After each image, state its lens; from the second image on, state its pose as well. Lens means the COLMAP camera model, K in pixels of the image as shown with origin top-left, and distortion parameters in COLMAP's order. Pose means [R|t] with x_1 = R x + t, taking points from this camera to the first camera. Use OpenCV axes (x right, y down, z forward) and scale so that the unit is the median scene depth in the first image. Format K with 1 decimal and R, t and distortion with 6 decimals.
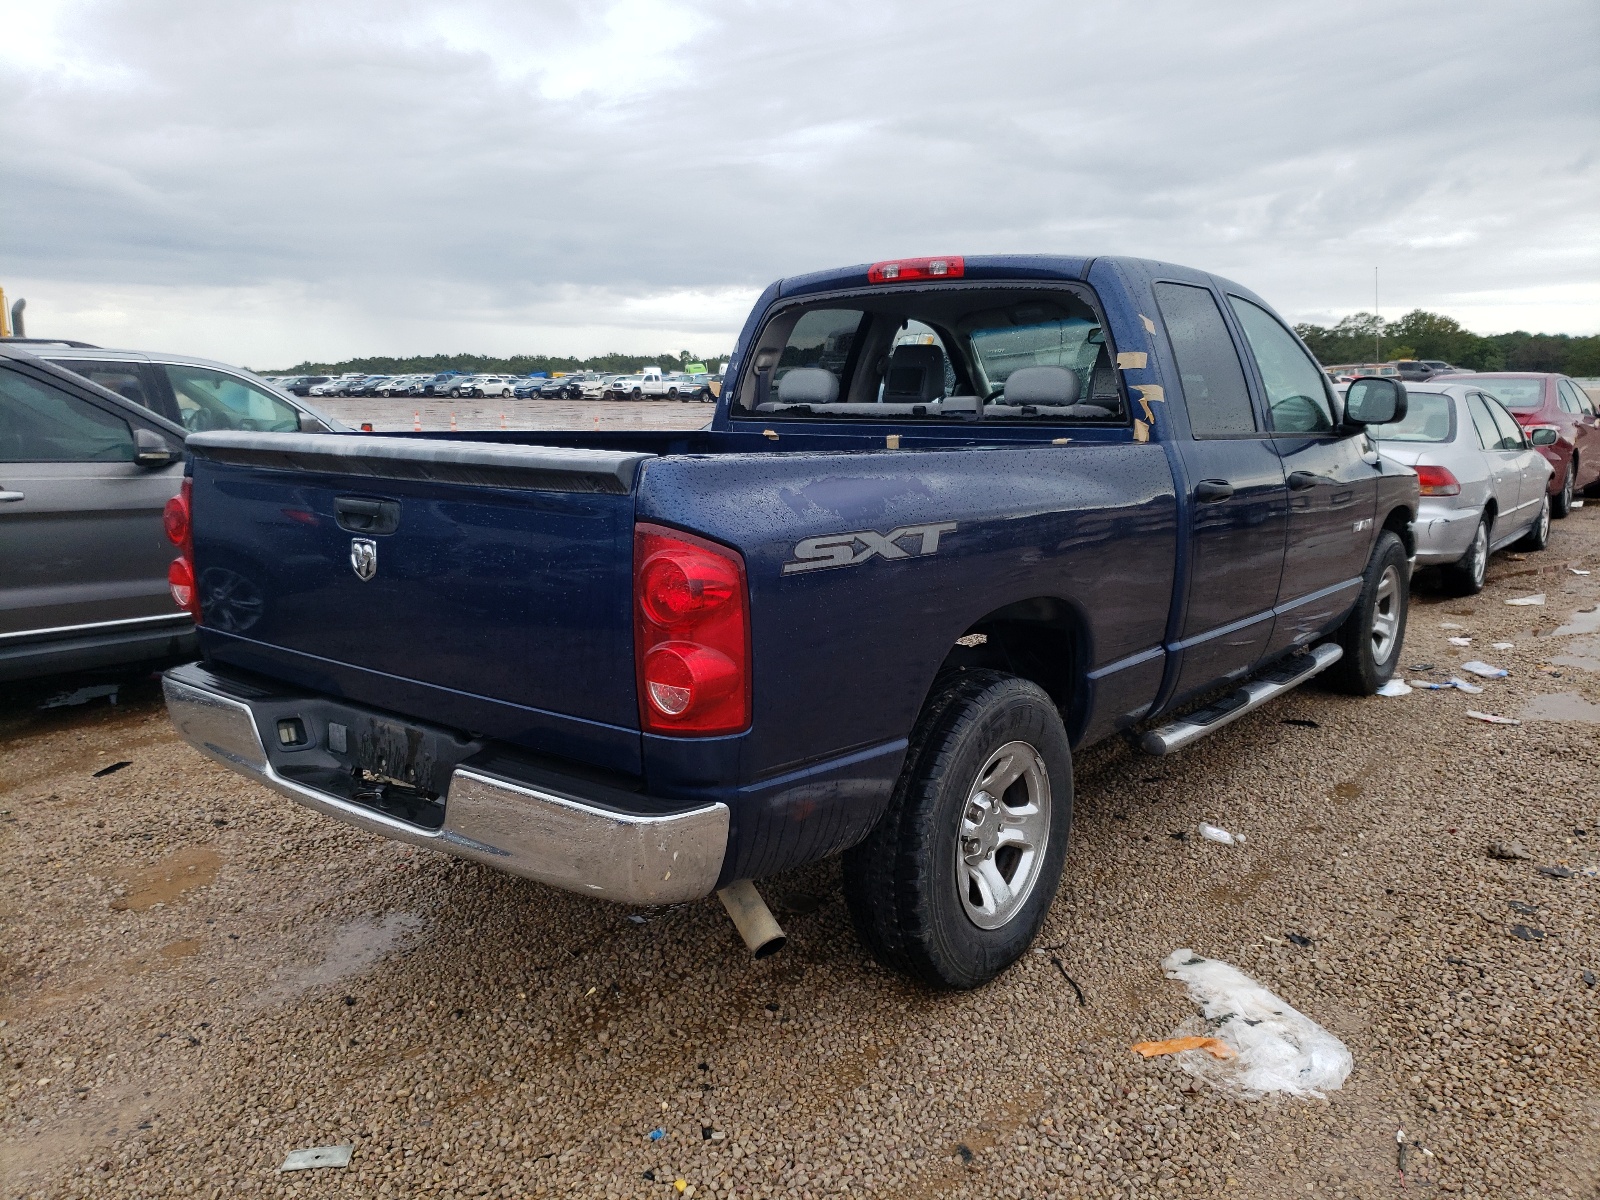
lens RADIAL K [[1251.7, 0, 810.5], [0, 1251.7, 604.6], [0, 0, 1]] dist [0.119476, -0.196426]
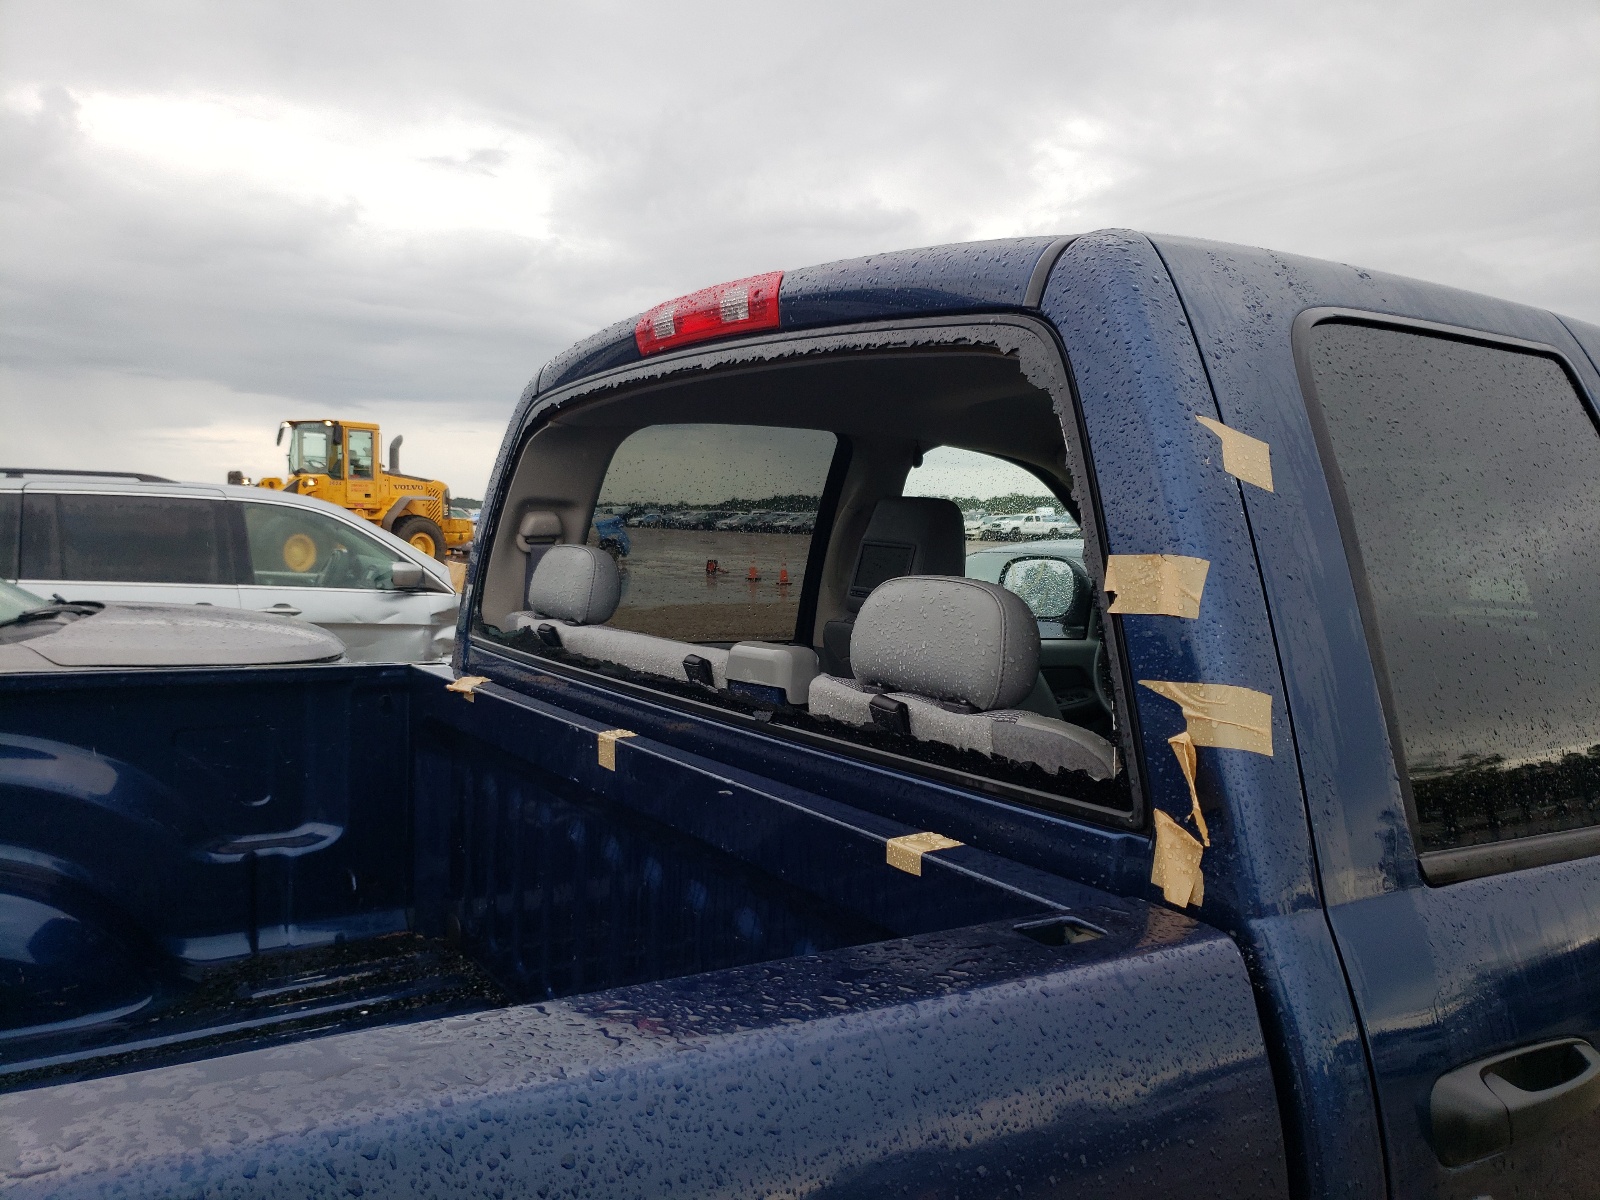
lens RADIAL K [[1251.7, 0, 810.5], [0, 1251.7, 604.6], [0, 0, 1]] dist [0.119476, -0.196426]
pose [[0.949381, 0.044187, -0.311003, 0.237461], [-0.077386, 0.992443, -0.095224, -0.139971], [0.304445, 0.114471, 0.945626, 0.644193]]
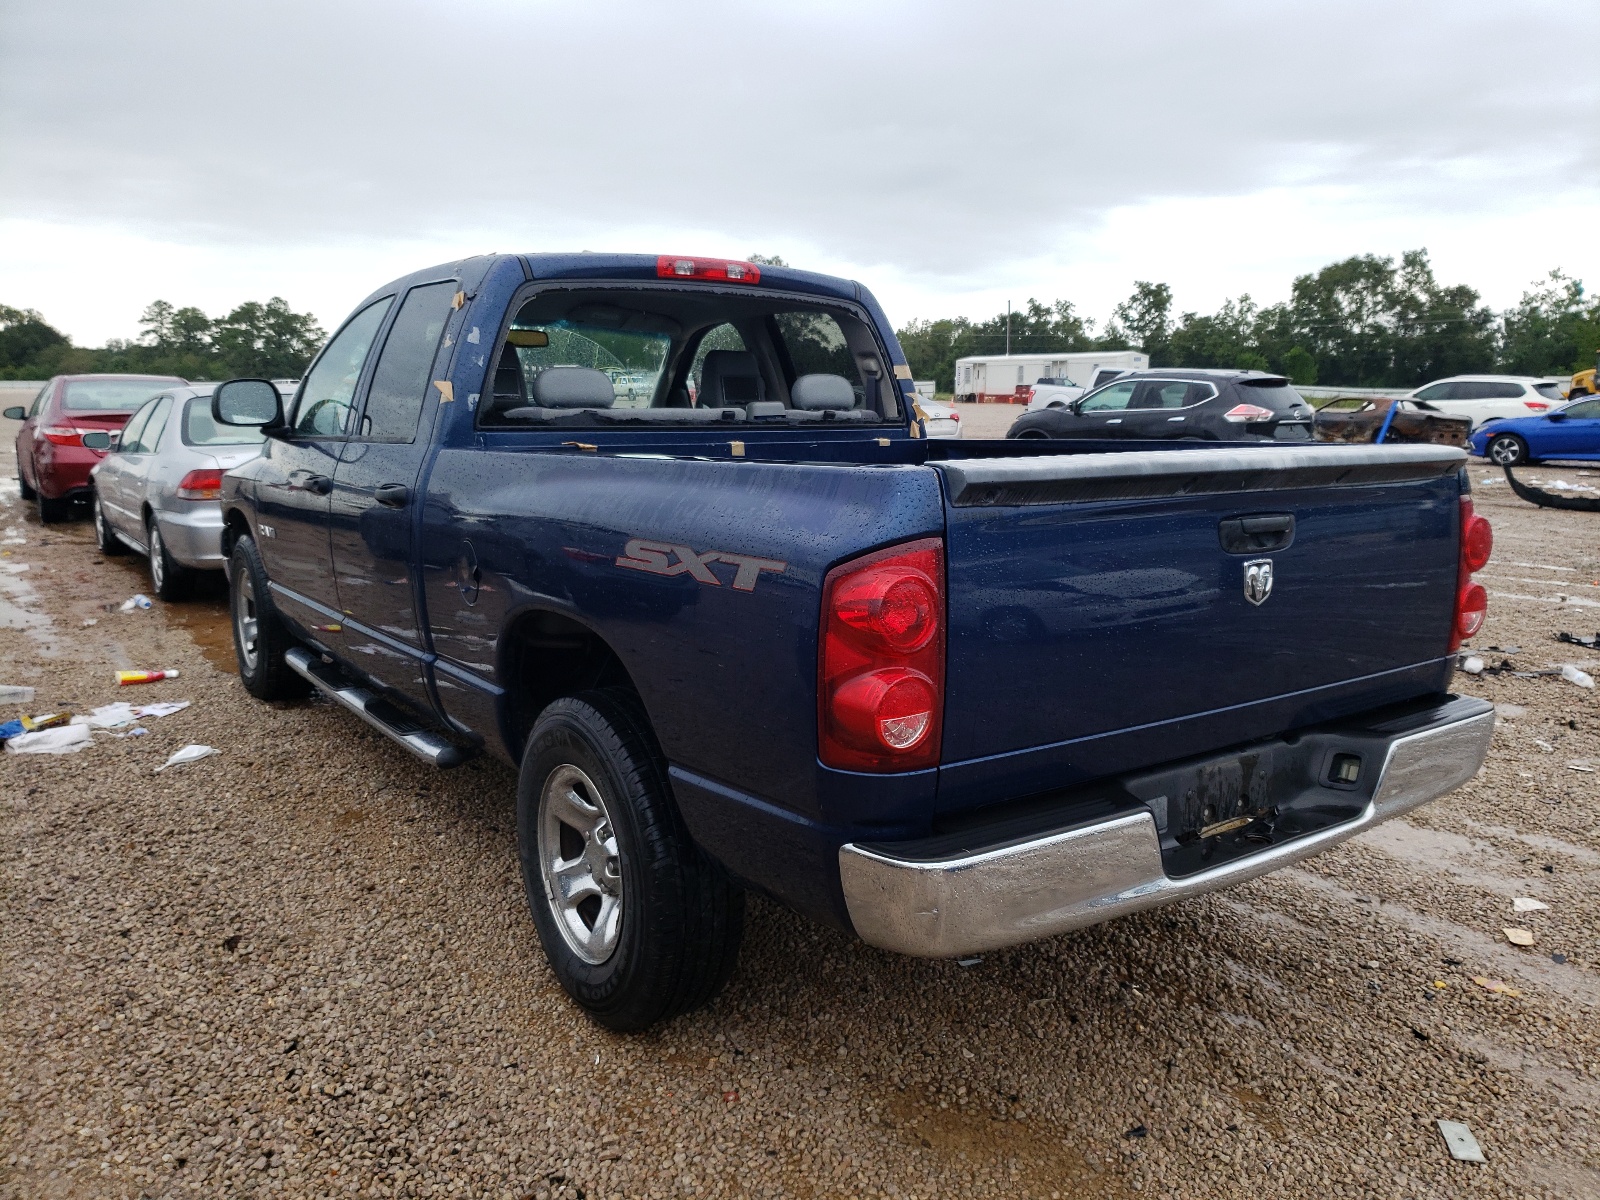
lens RADIAL K [[1251.7, 0, 810.5], [0, 1251.7, 604.6], [0, 0, 1]] dist [0.119476, -0.196426]
pose [[0.298640, -0.155177, 0.941666, -0.831738], [0.156261, 0.981327, 0.112156, -0.109488], [-0.941486, 0.113652, 0.317311, 0.644308]]
